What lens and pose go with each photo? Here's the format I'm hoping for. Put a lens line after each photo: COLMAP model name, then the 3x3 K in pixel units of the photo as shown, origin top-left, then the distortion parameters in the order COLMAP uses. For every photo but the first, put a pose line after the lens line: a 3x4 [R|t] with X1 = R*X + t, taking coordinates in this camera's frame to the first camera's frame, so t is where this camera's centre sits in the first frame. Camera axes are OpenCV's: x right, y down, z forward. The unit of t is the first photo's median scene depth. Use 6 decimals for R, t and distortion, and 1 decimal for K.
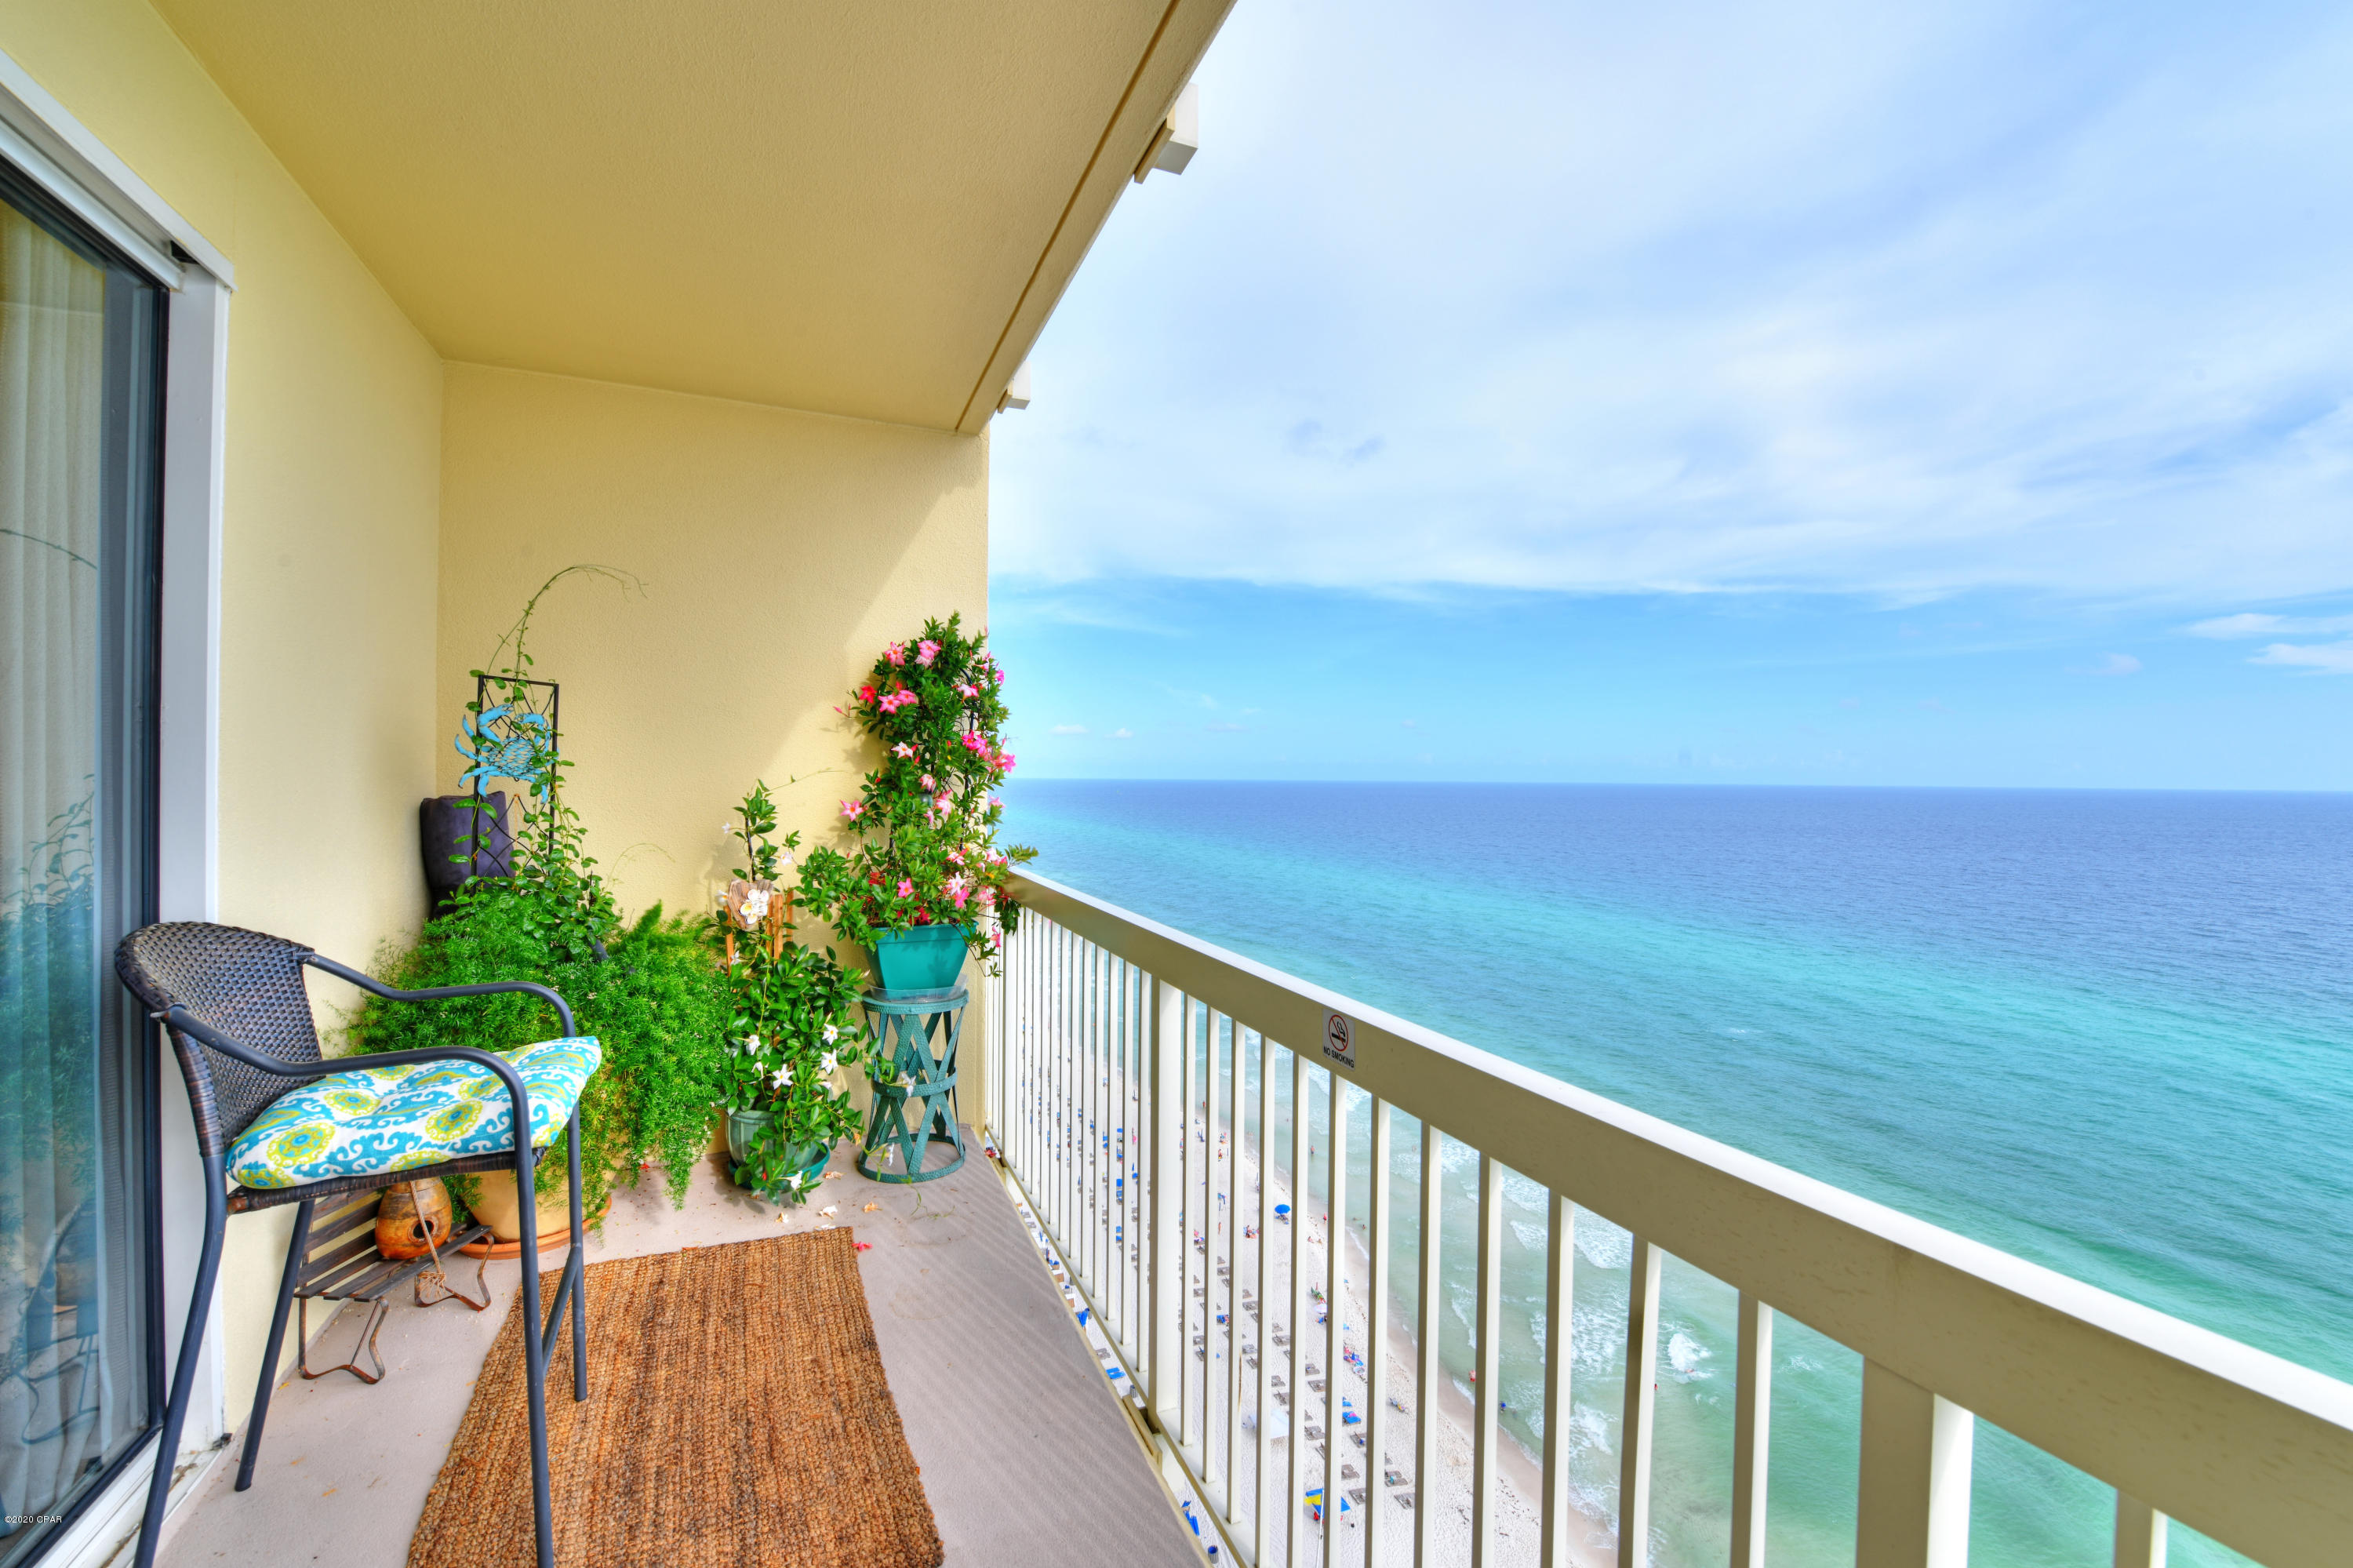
lens RADIAL K [[934.8, 0, 1185.3], [0, 934.8, 774.4], [0, 0, 1]] dist [-0.011204, -0.003221]
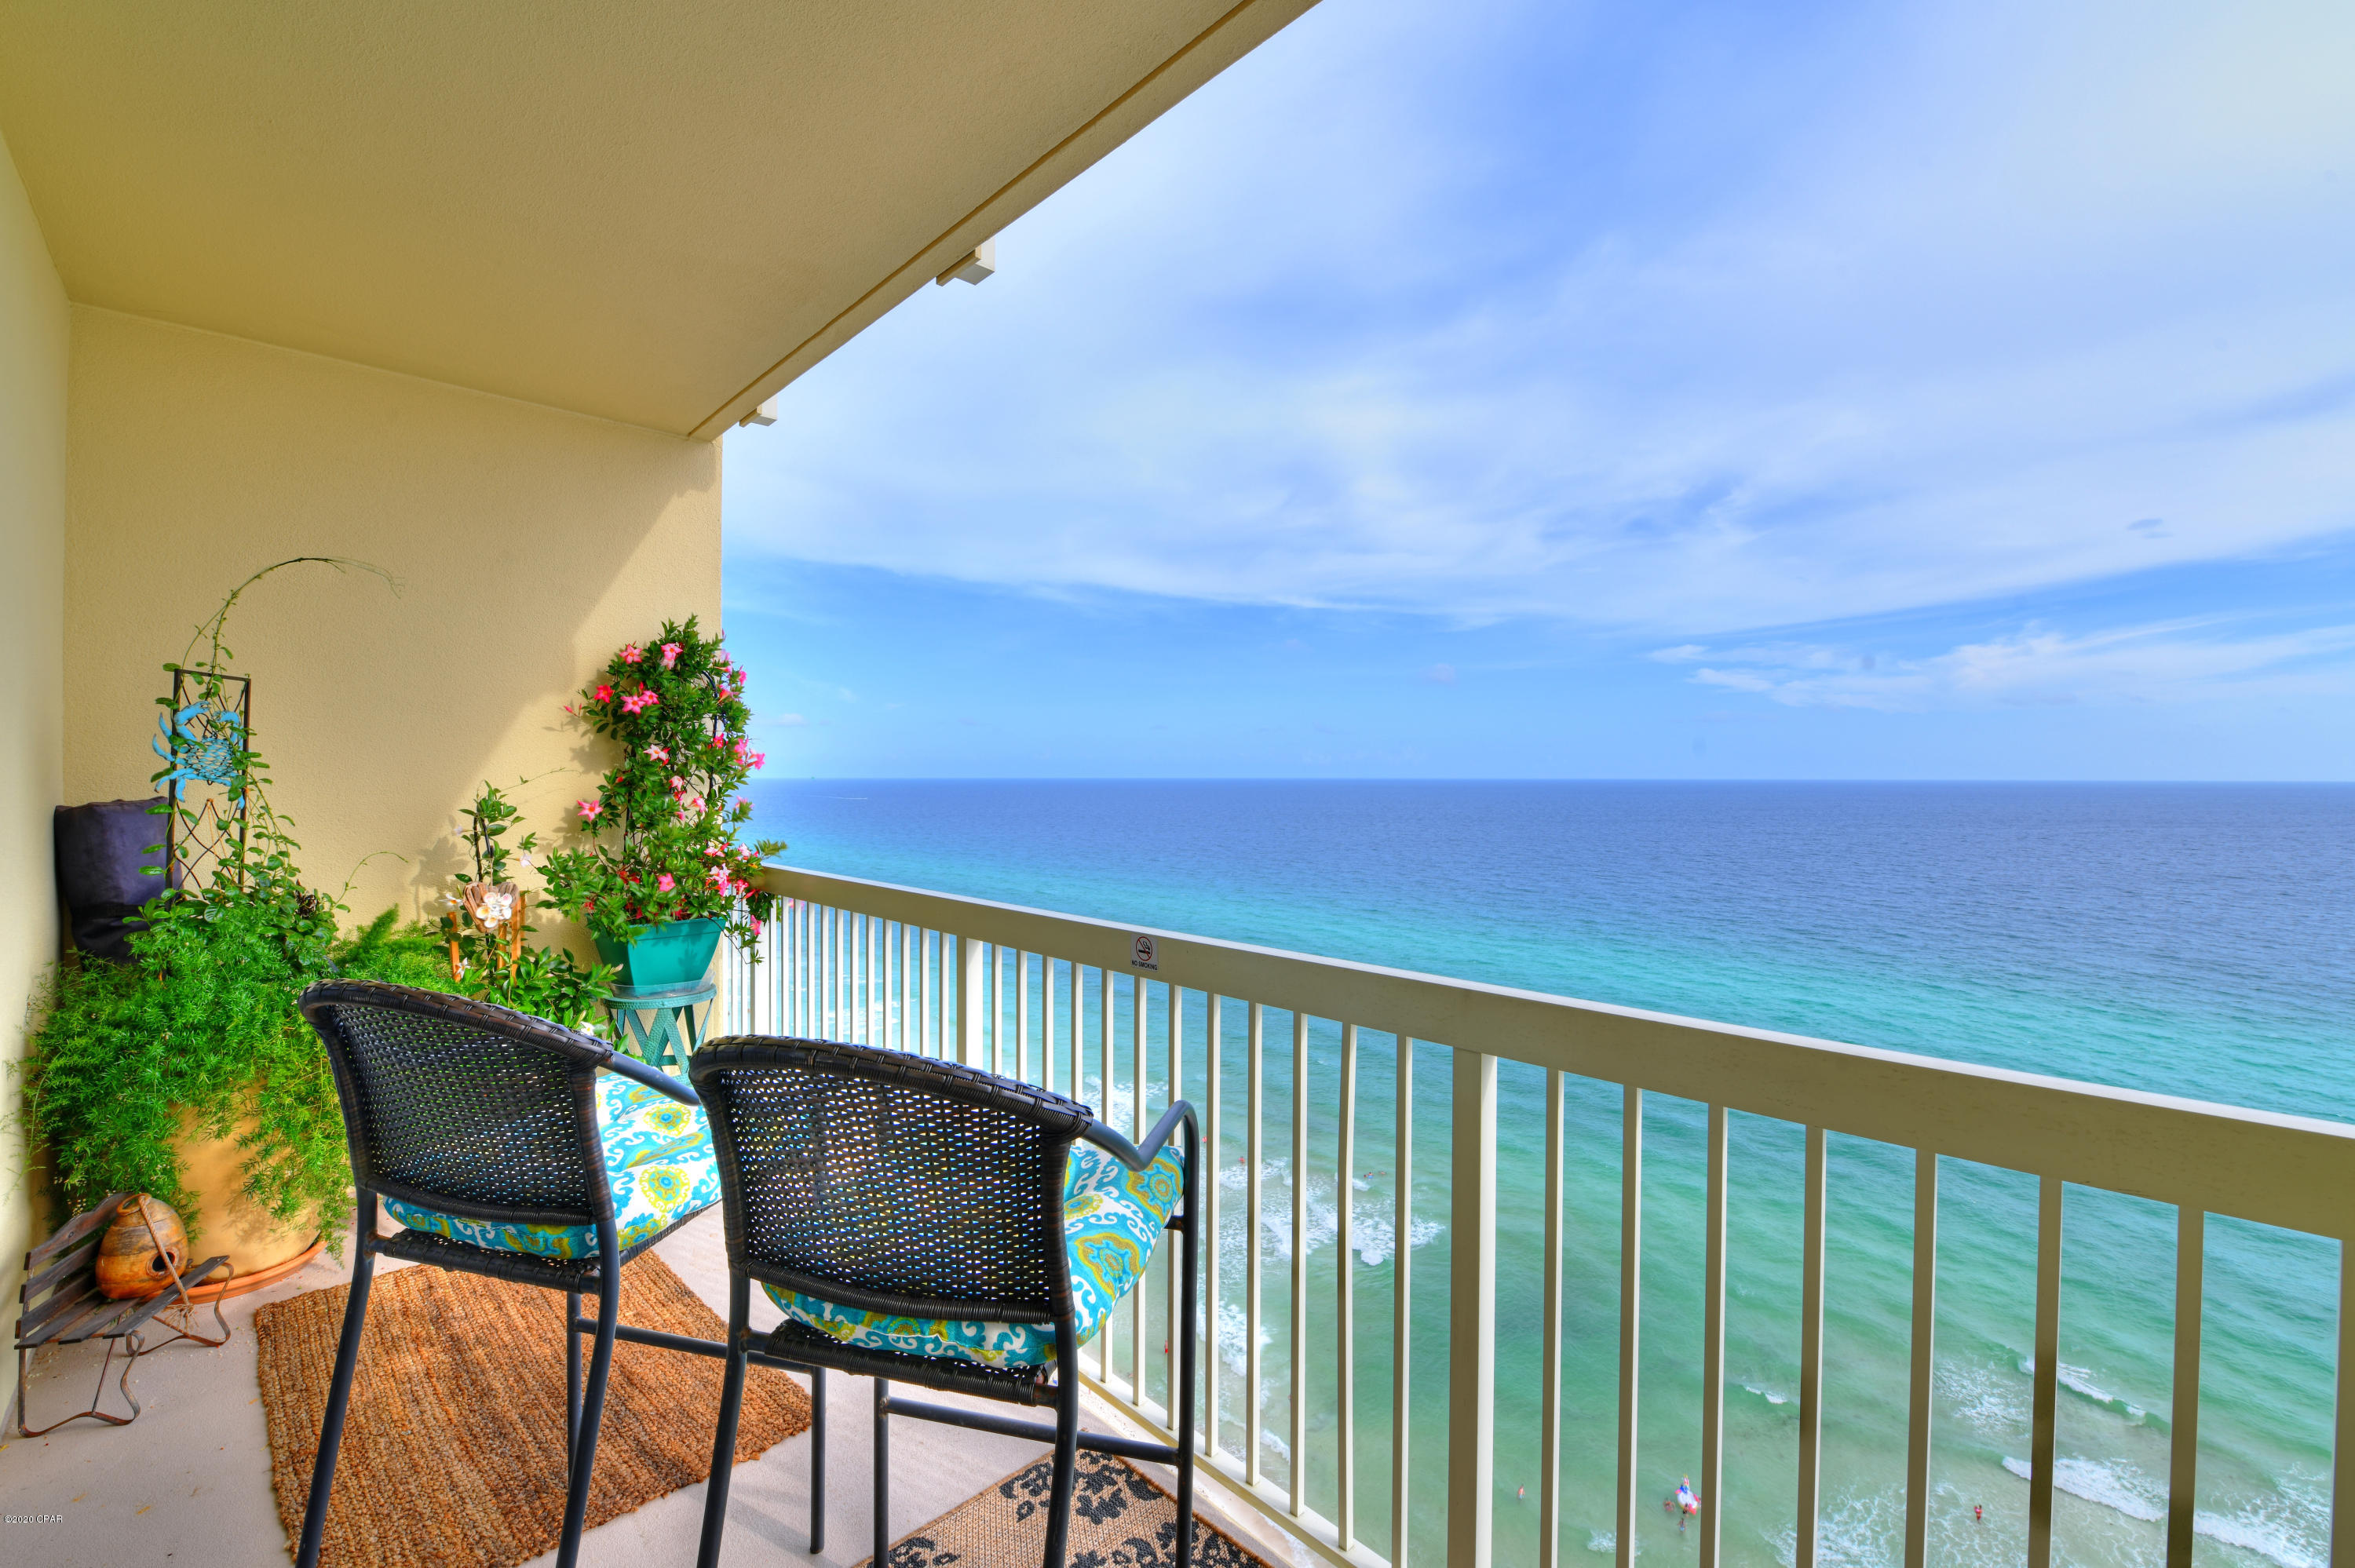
lens RADIAL K [[969.1, 0, 1171.7], [0, 969.1, 774.3], [0, 0, 1]] dist [-0.011424, -0.003839]
pose [[0.935260, -0.008913, 0.353849, -0.142868], [0.007934, 0.999960, 0.004218, 0.000520], [-0.353873, -0.001137, 0.935293, -0.187088]]
